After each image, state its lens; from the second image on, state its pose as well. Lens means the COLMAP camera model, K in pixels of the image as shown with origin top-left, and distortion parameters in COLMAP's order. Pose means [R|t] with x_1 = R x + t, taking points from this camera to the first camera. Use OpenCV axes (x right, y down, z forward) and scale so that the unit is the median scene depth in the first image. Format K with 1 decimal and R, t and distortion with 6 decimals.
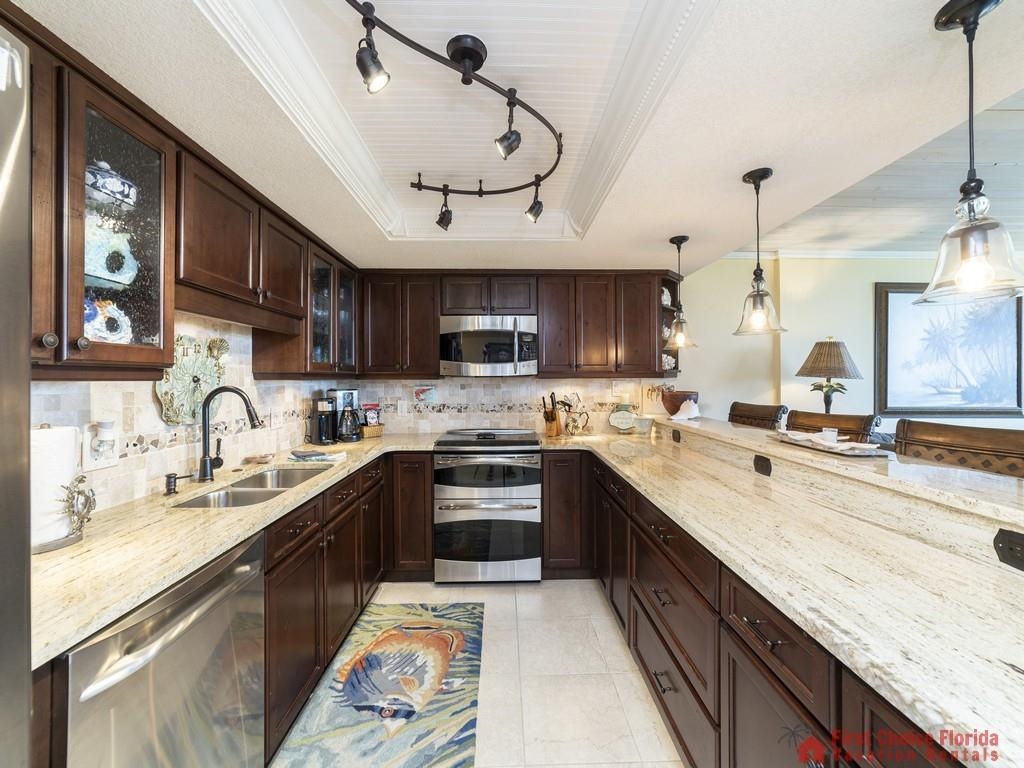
lens RADIAL K [[382.9, 0, 510.0], [0, 382.9, 380.5], [0, 0, 1]] dist [-0.020583, 0.000177]
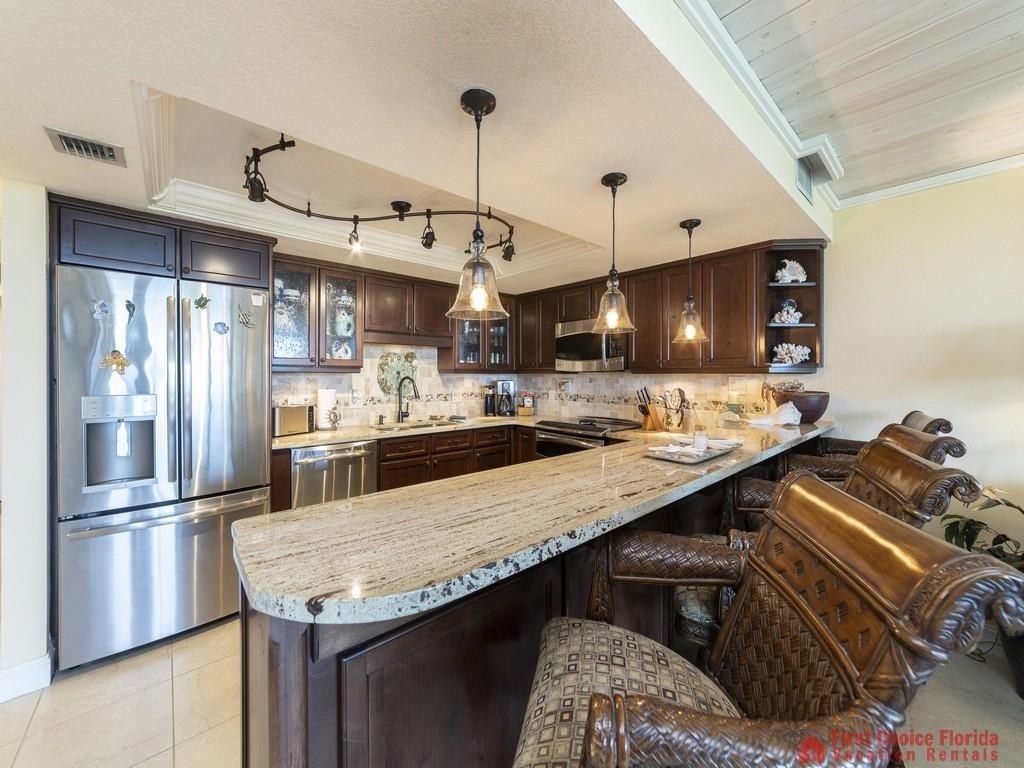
lens RADIAL K [[394.3, 0, 512.0], [0, 394.3, 384.0], [0, 0, 1]] dist [-0.044251, -0.000006]
pose [[0.648411, 0.025417, -0.760866, 0.781092], [-0.008538, 0.999622, 0.026117, -0.002256], [0.761242, -0.010439, 0.648383, 0.049564]]
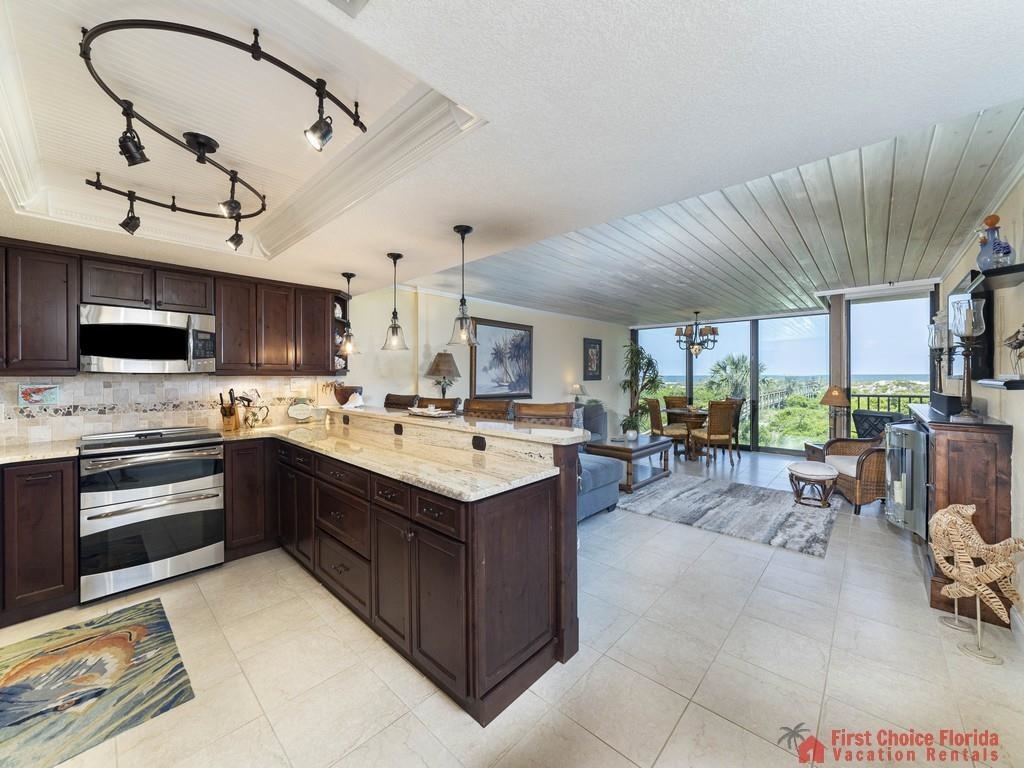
lens RADIAL K [[396.8, 0, 495.3], [0, 396.8, 378.4], [0, 0, 1]] dist [-0.000456, 0.005734]
pose [[0.715108, 0.001154, 0.699013, -0.155490], [-0.001197, 0.999999, -0.000427, 0.001796], [-0.699013, -0.000532, 0.715109, -0.344991]]
